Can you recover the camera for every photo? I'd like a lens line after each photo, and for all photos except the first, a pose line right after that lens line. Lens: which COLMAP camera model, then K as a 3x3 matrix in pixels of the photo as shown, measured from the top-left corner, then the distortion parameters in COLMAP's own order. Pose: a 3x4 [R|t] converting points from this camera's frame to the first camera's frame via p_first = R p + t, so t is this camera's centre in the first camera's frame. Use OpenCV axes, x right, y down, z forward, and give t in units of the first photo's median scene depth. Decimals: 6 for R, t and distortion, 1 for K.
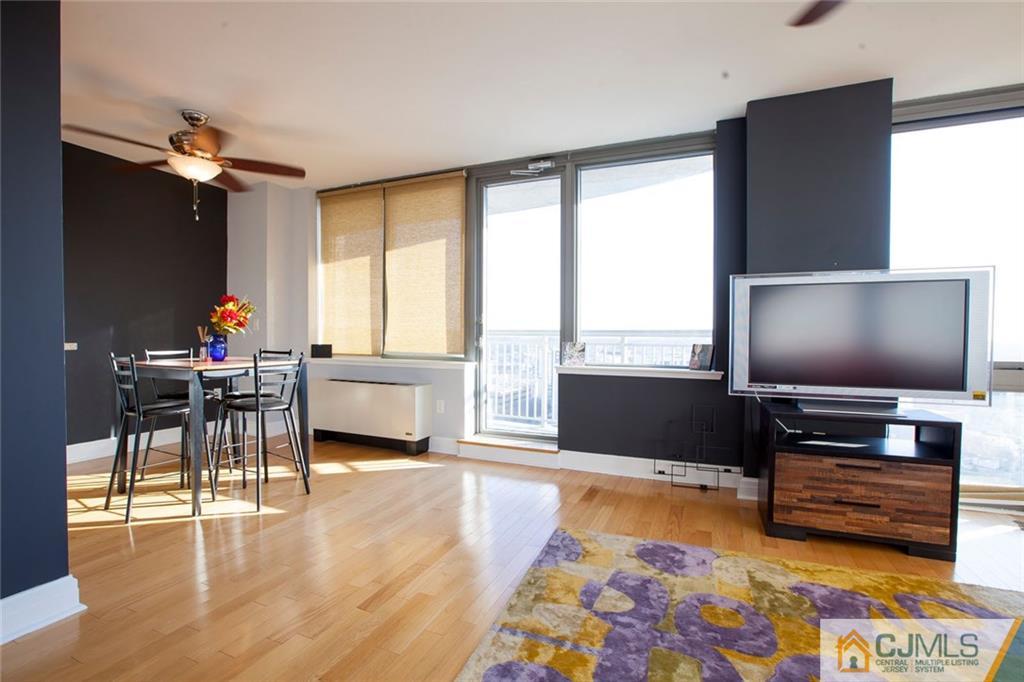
lens RADIAL K [[481.1, 0, 512.0], [0, 481.1, 341.0], [0, 0, 1]] dist [-0.017346, 0.001197]
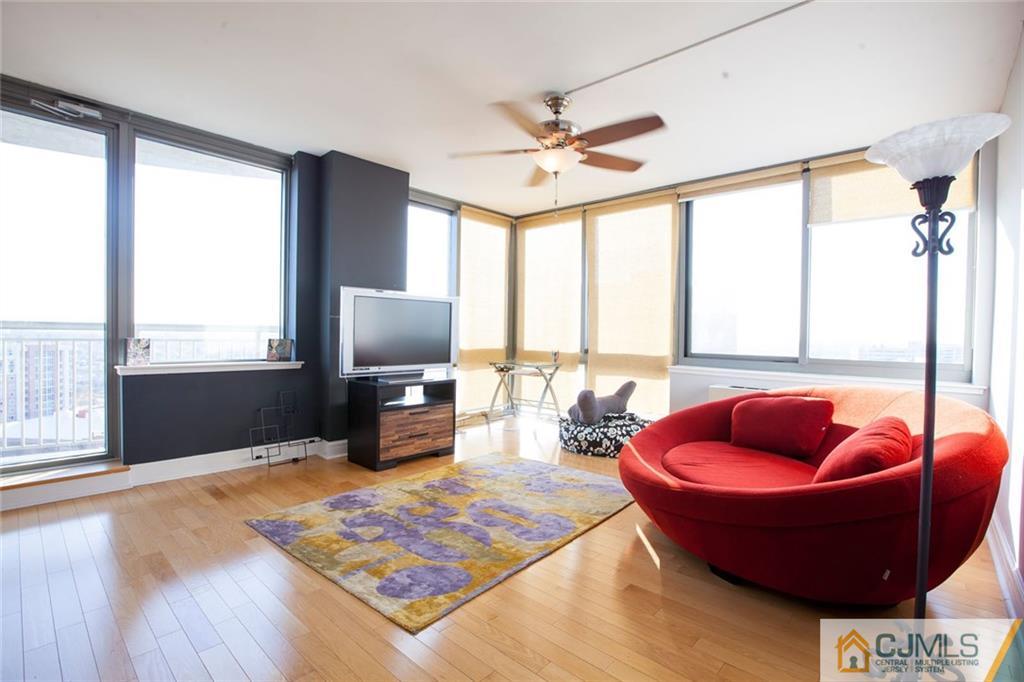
lens RADIAL K [[481.1, 0, 512.0], [0, 481.1, 341.0], [0, 0, 1]] dist [-0.017346, 0.001197]
pose [[0.331773, -0.012930, 0.943271, -0.631401], [-0.000911, 0.999901, 0.014026, -0.005689], [-0.943359, -0.005512, 0.331728, 0.126773]]
